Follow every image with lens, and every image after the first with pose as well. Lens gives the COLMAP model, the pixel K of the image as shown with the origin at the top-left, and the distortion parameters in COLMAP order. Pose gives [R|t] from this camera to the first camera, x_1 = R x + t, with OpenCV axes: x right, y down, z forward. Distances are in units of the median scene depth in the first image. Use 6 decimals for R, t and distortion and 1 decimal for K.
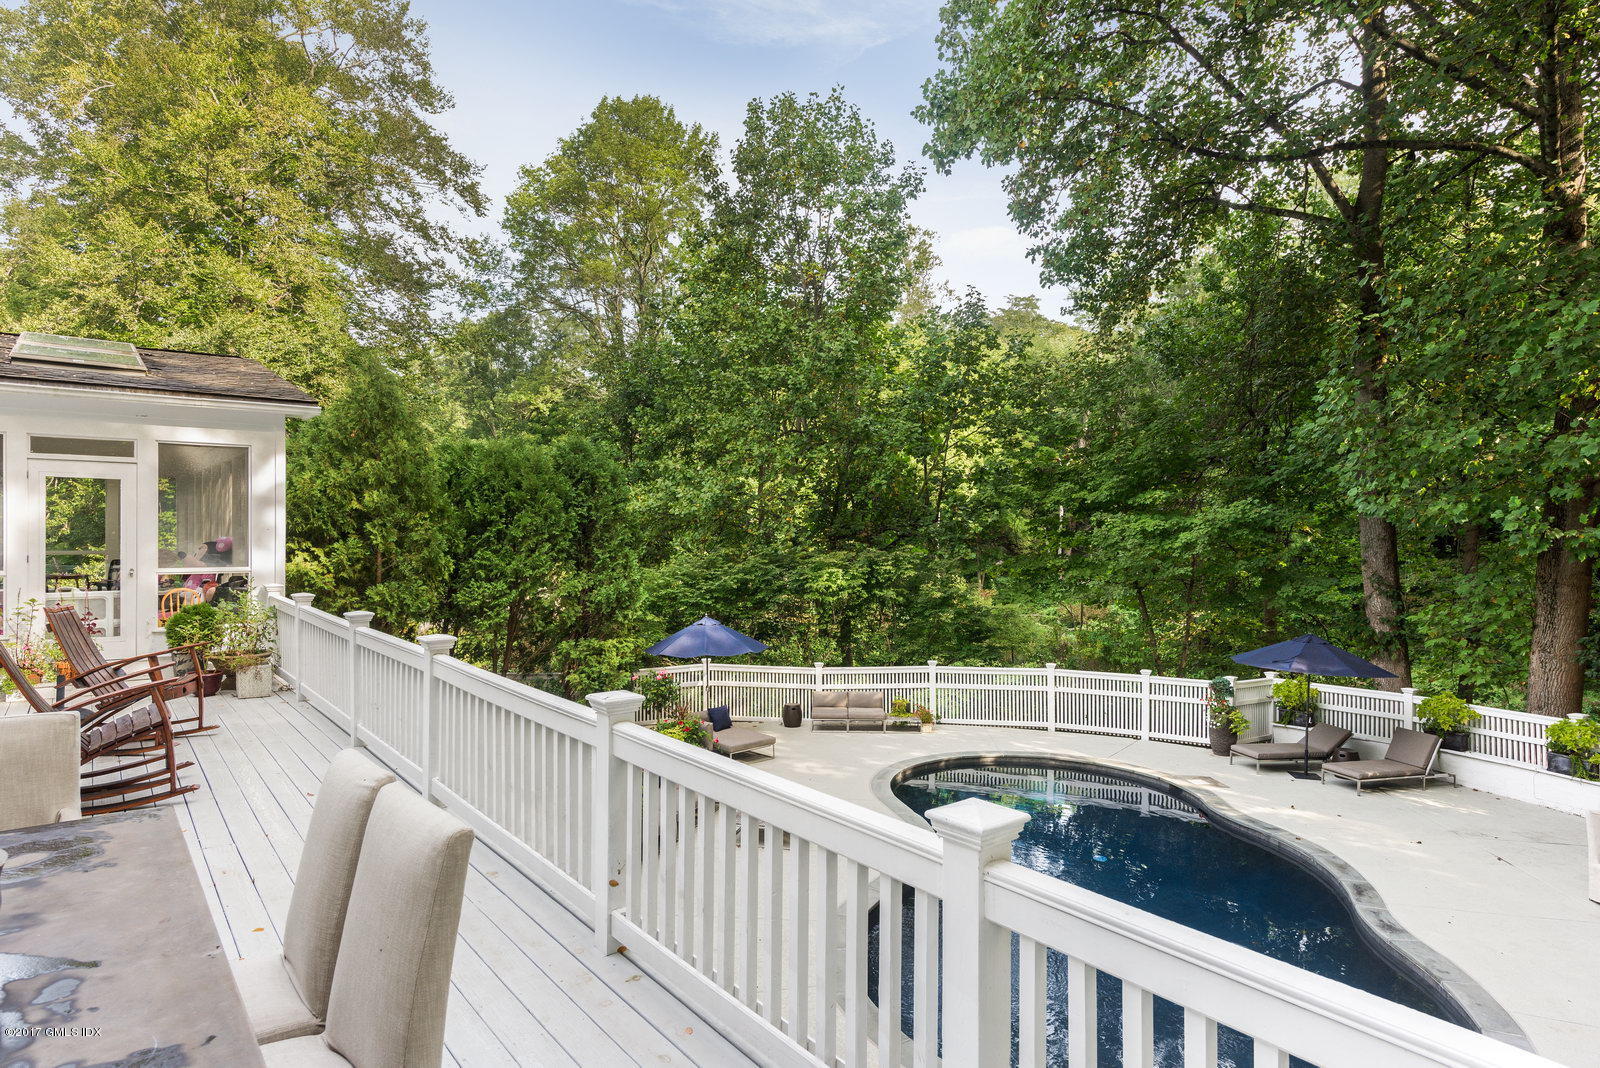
lens RADIAL K [[947.3, 0, 798.0], [0, 947.3, 531.6], [0, 0, 1]] dist [0.001419, 0.000198]
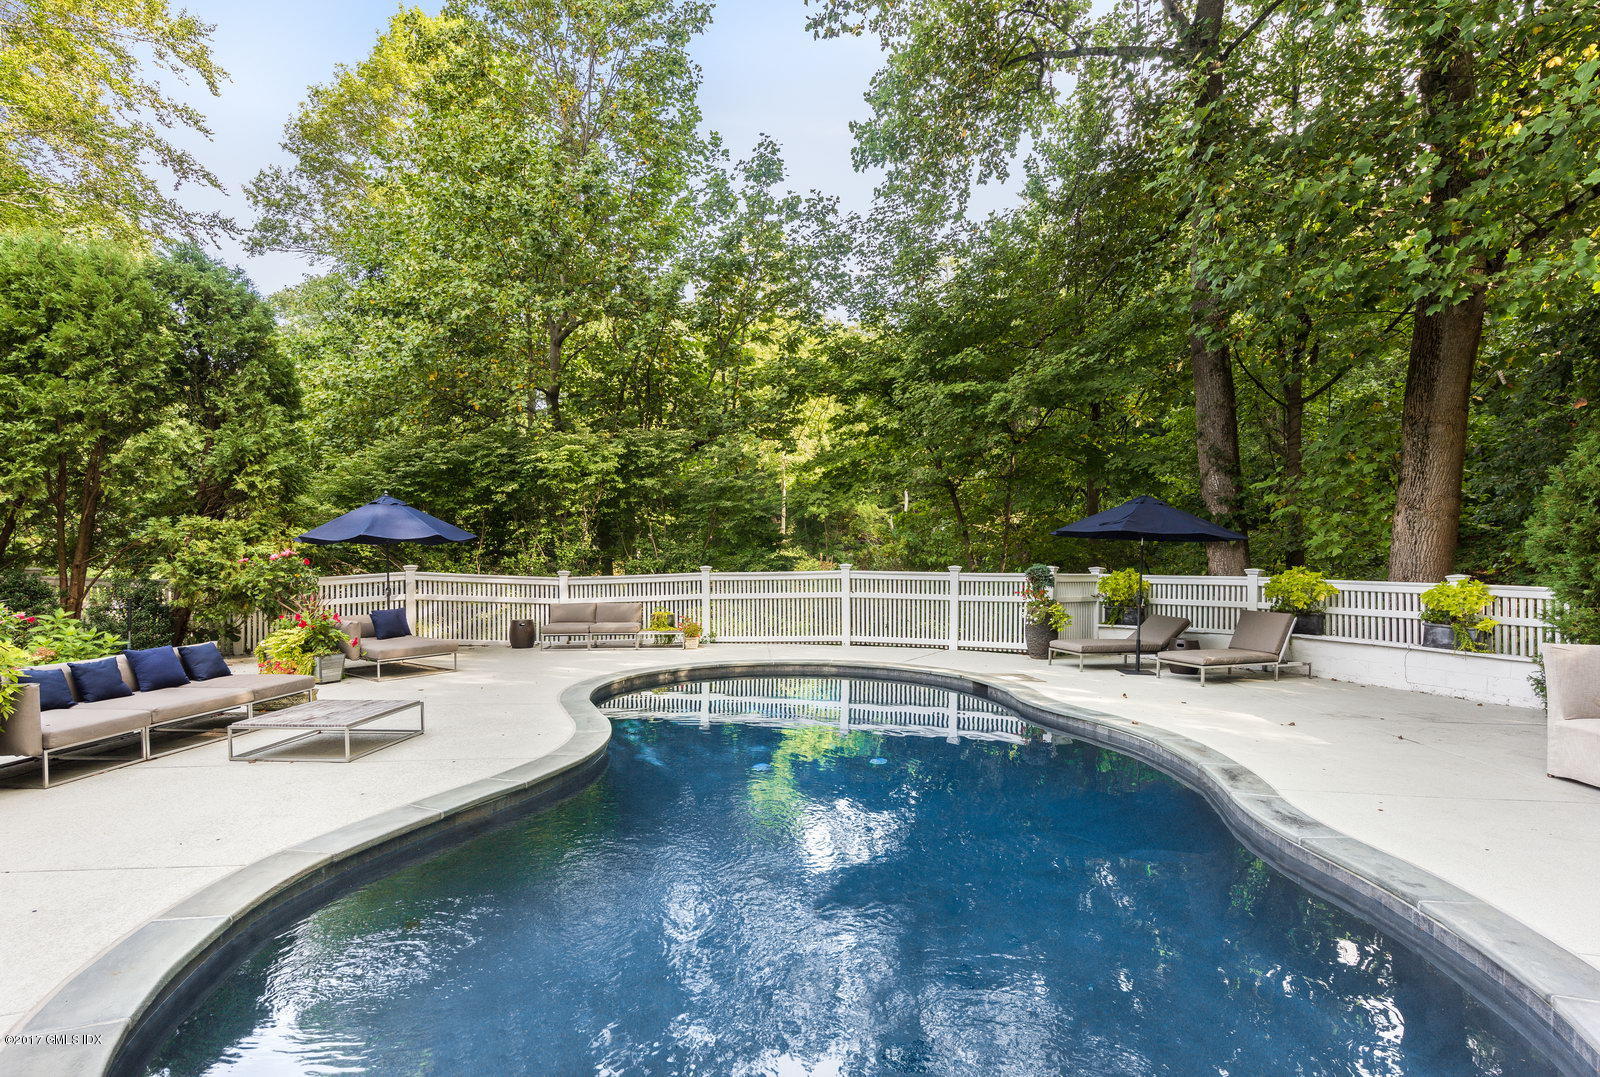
lens RADIAL K [[908.7, 0, 803.6], [0, 908.7, 539.6], [0, 0, 1]] dist [0.024066, -0.003946]
pose [[0.987871, -0.000872, 0.155273, 0.122889], [-0.000882, 0.999937, 0.011228, 0.124186], [-0.155272, -0.011229, 0.987808, 0.254889]]
